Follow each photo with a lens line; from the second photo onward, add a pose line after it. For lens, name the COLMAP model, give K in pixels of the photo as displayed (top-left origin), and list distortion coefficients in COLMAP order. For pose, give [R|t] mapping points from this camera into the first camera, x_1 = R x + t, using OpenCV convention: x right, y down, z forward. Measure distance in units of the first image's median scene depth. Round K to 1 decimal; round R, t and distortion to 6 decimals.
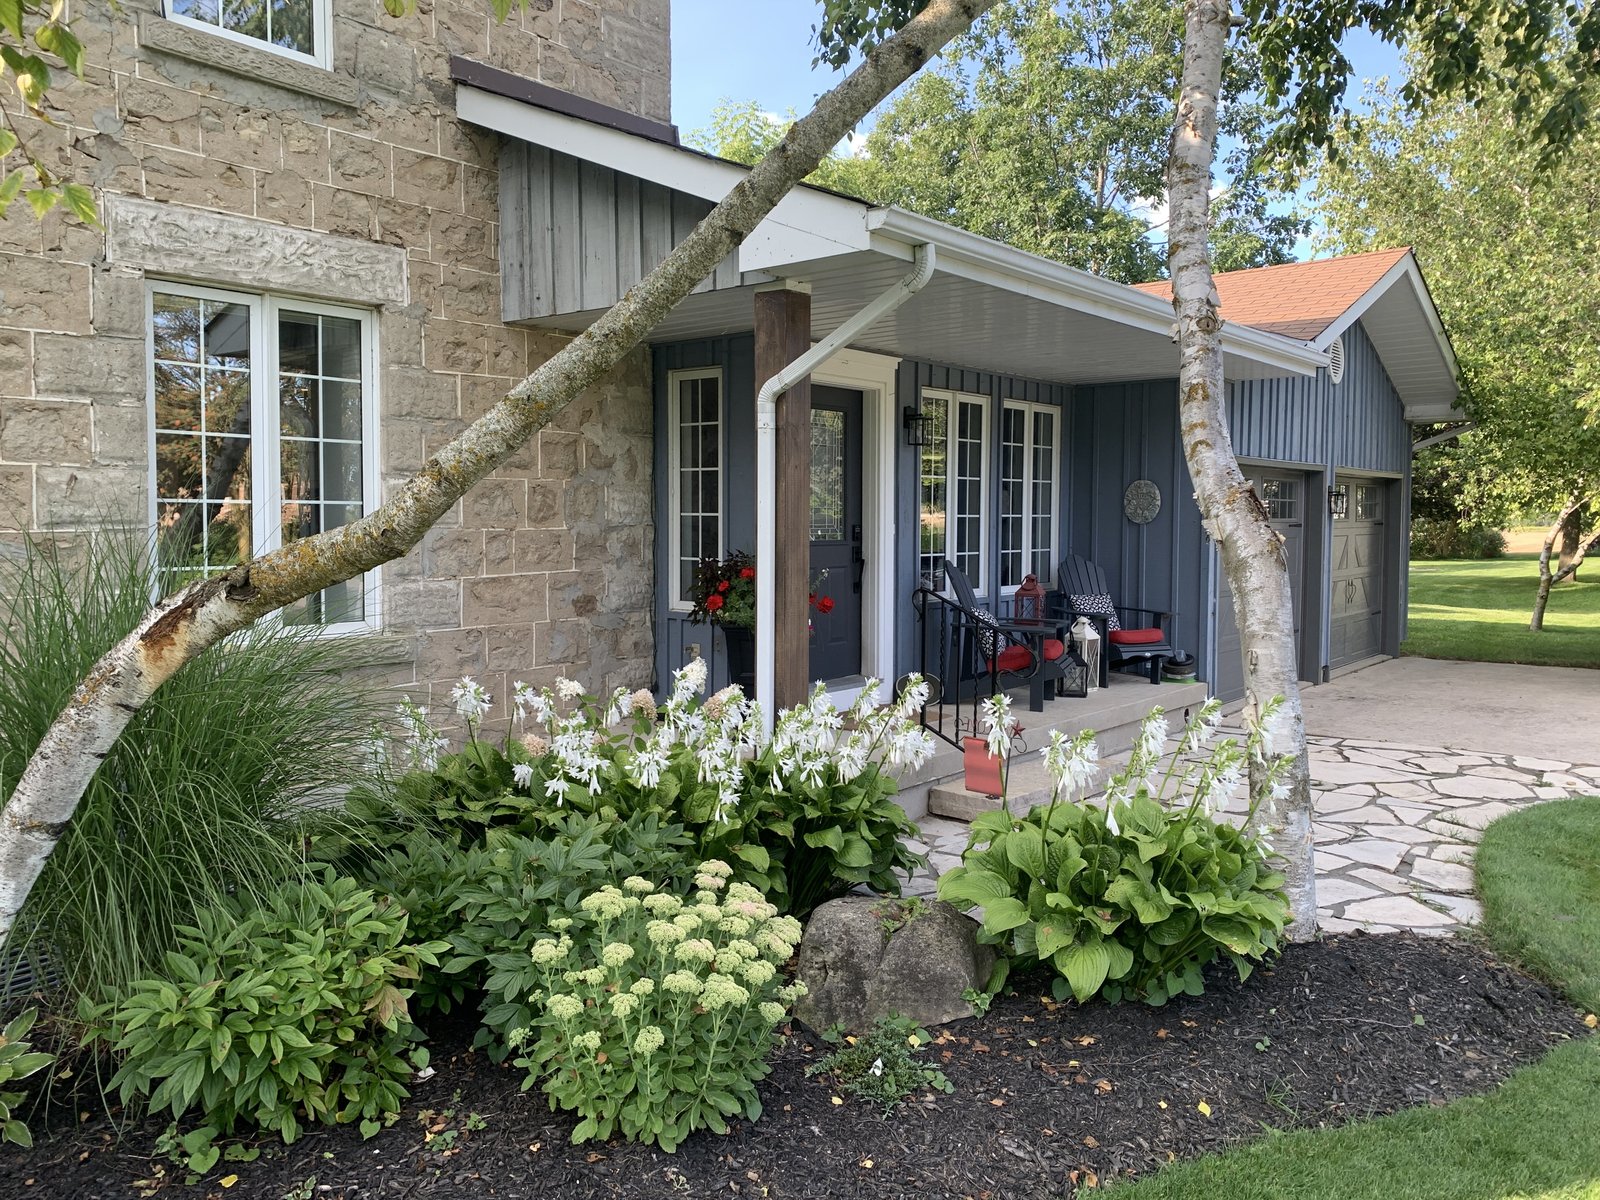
lens RADIAL K [[1229.6, 0, 799.9], [0, 1229.6, 597.7], [0, 0, 1]] dist [0.003604, -0.005806]
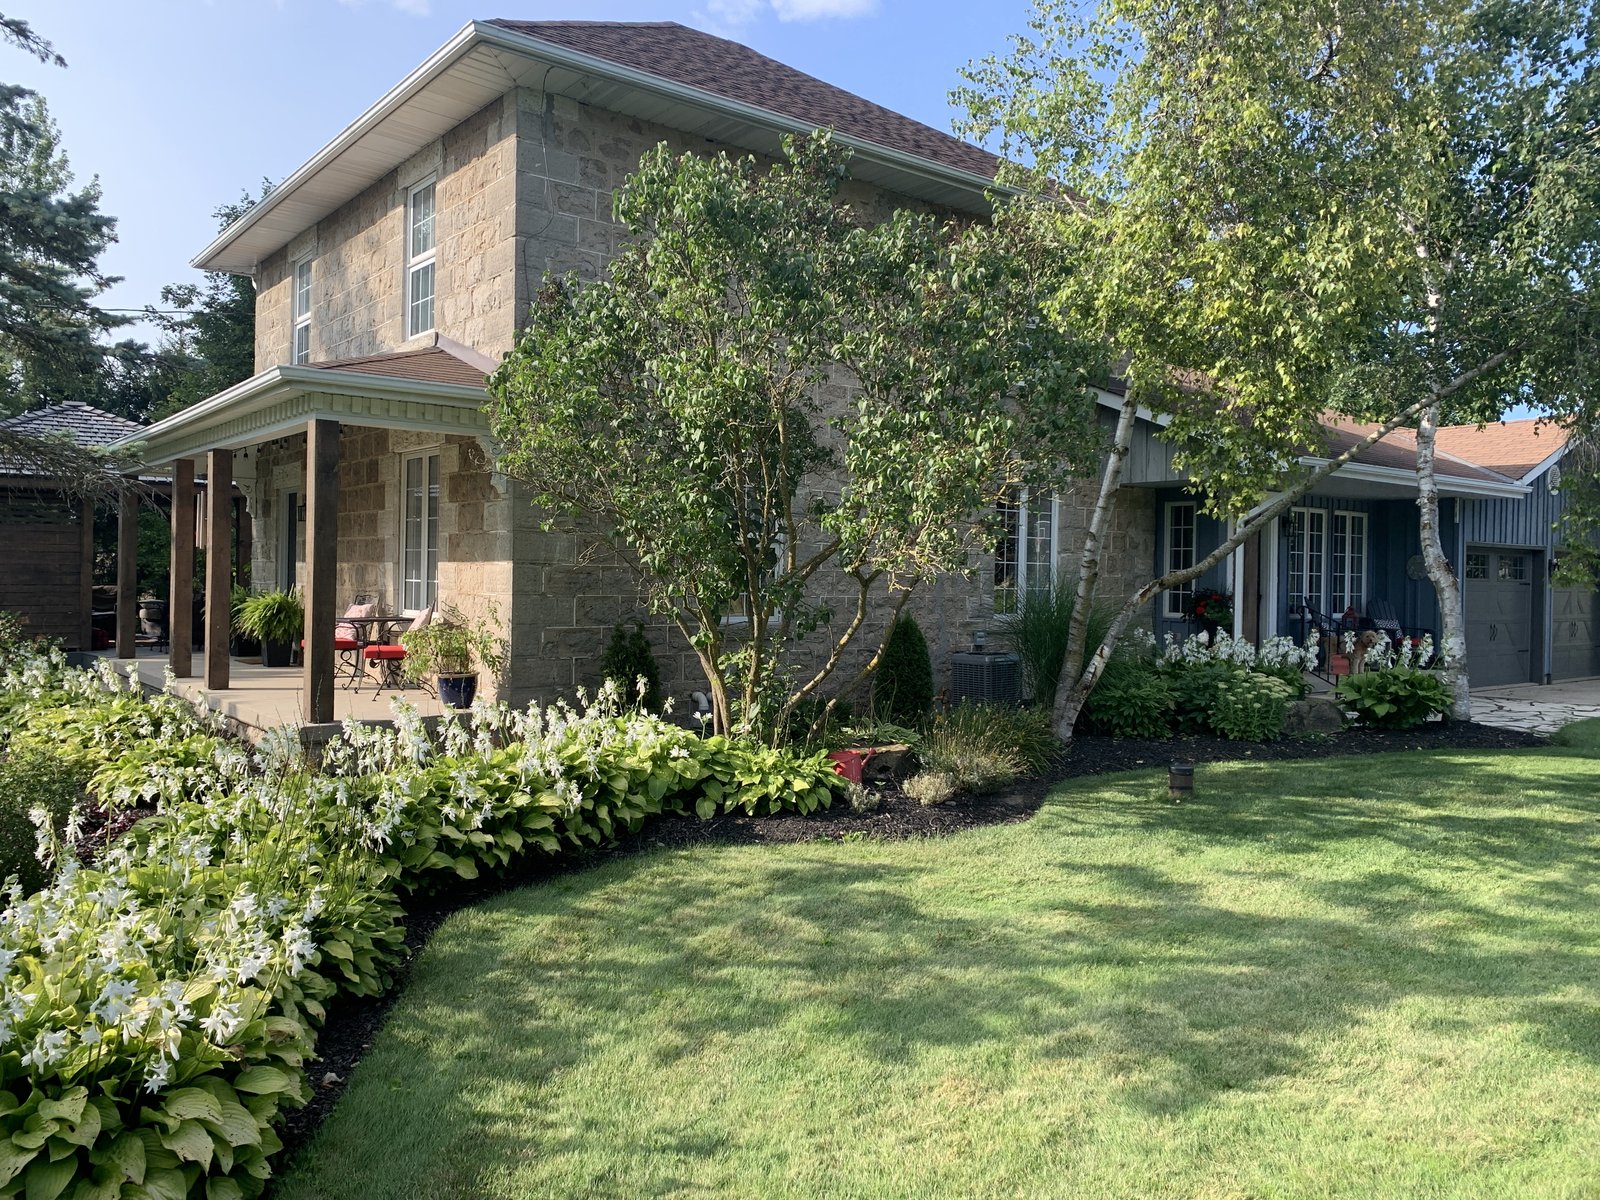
lens RADIAL K [[1229.6, 0, 799.7], [0, 1229.6, 597.4], [0, 0, 1]] dist [0.003604, -0.005806]
pose [[0.976538, 0.015994, -0.214752, -0.263390], [-0.026934, 0.998479, -0.048115, 0.093569], [0.213655, 0.052770, 0.975483, -1.153378]]
